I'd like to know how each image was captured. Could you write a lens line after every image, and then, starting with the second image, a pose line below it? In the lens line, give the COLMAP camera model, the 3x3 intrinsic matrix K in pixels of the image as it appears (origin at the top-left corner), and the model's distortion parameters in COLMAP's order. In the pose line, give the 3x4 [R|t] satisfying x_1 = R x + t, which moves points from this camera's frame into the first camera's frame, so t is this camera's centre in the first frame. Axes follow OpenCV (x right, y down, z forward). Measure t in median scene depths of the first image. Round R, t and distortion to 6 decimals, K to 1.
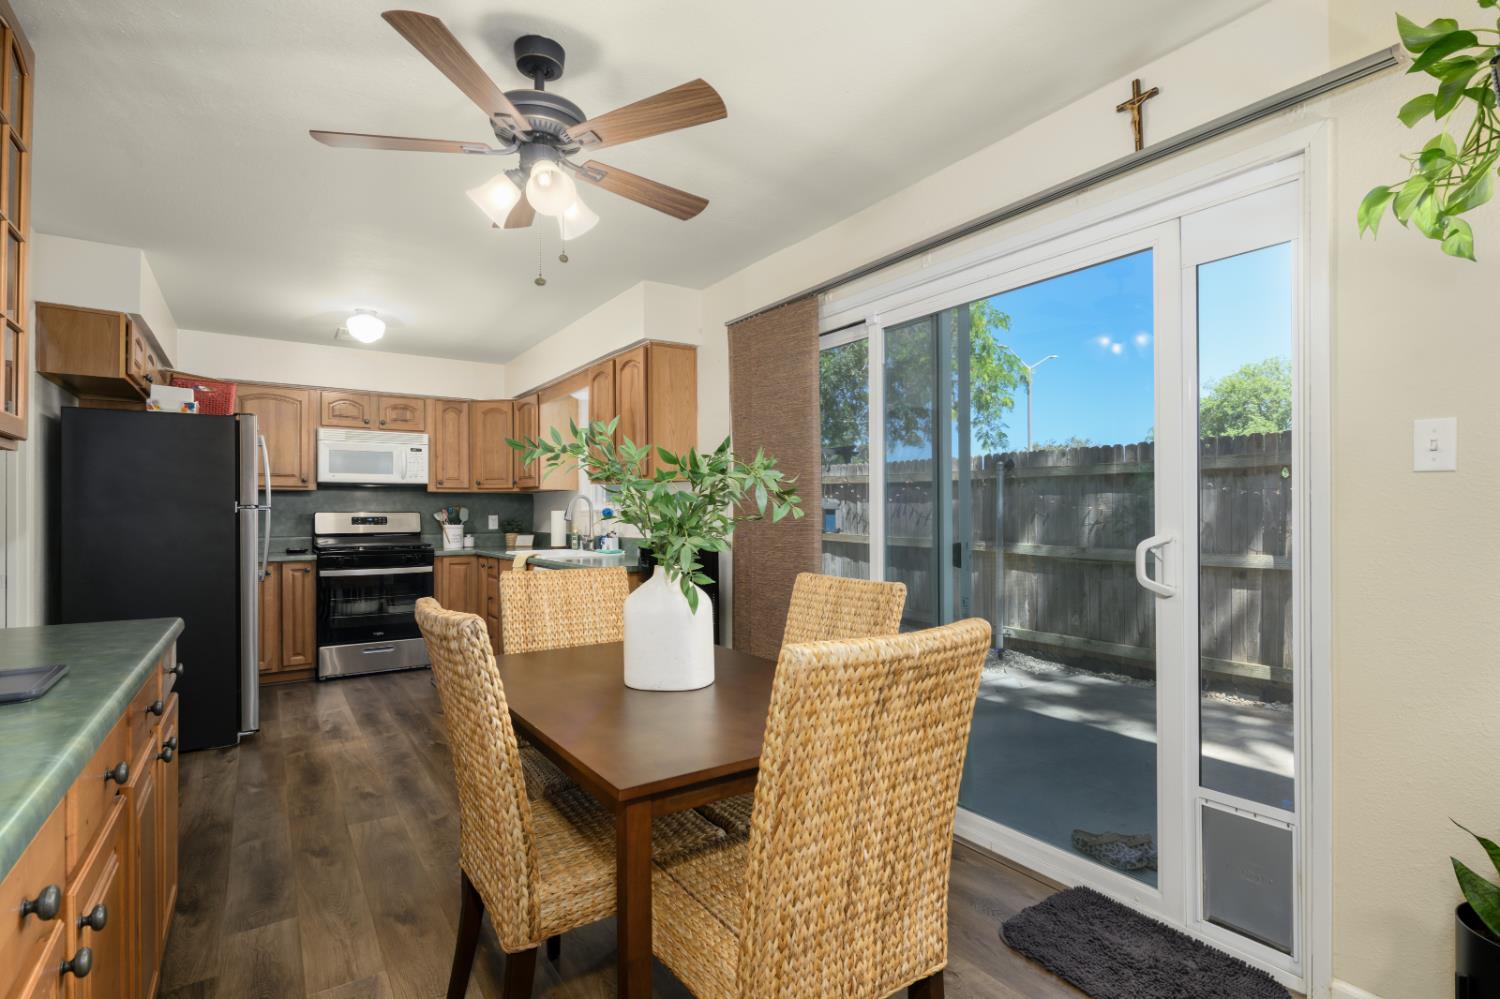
lens RADIAL K [[725.7, 0, 754.5], [0, 725.7, 504.8], [0, 0, 1]] dist [0.001227, -0.000014]
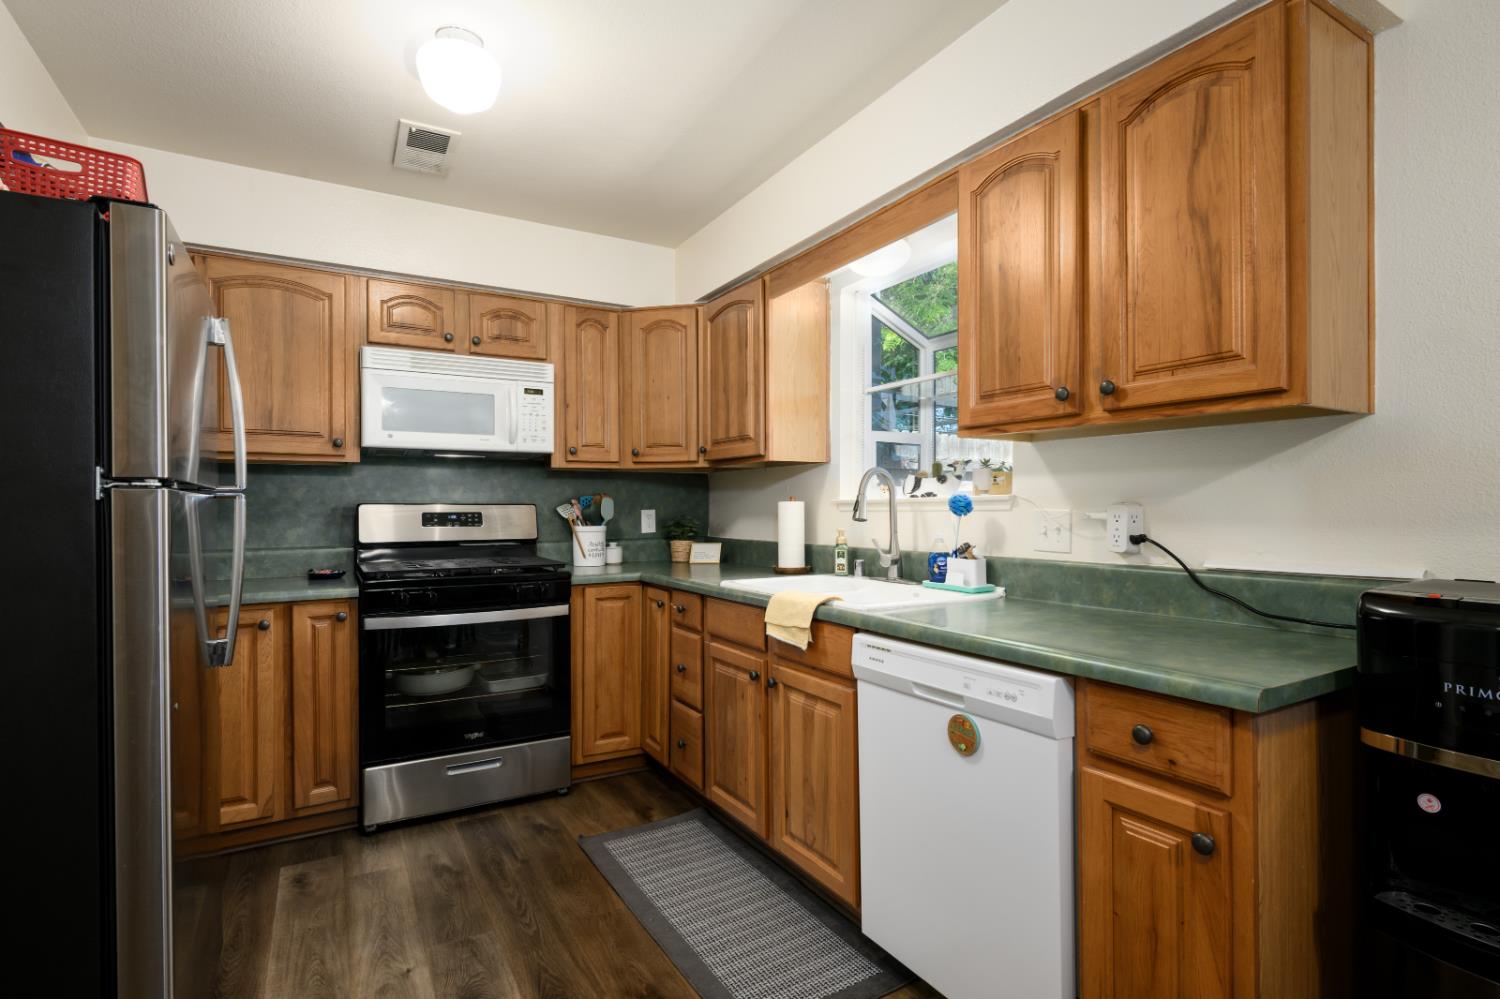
lens RADIAL K [[725.7, 0, 747.3], [0, 725.7, 503.9], [0, 0, 1]] dist [0.001227, -0.000014]
pose [[0.997427, 0.000475, -0.071694, -0.265328], [-0.000063, 0.999983, 0.005755, 0.007032], [0.071696, -0.005736, 0.997410, 0.461037]]
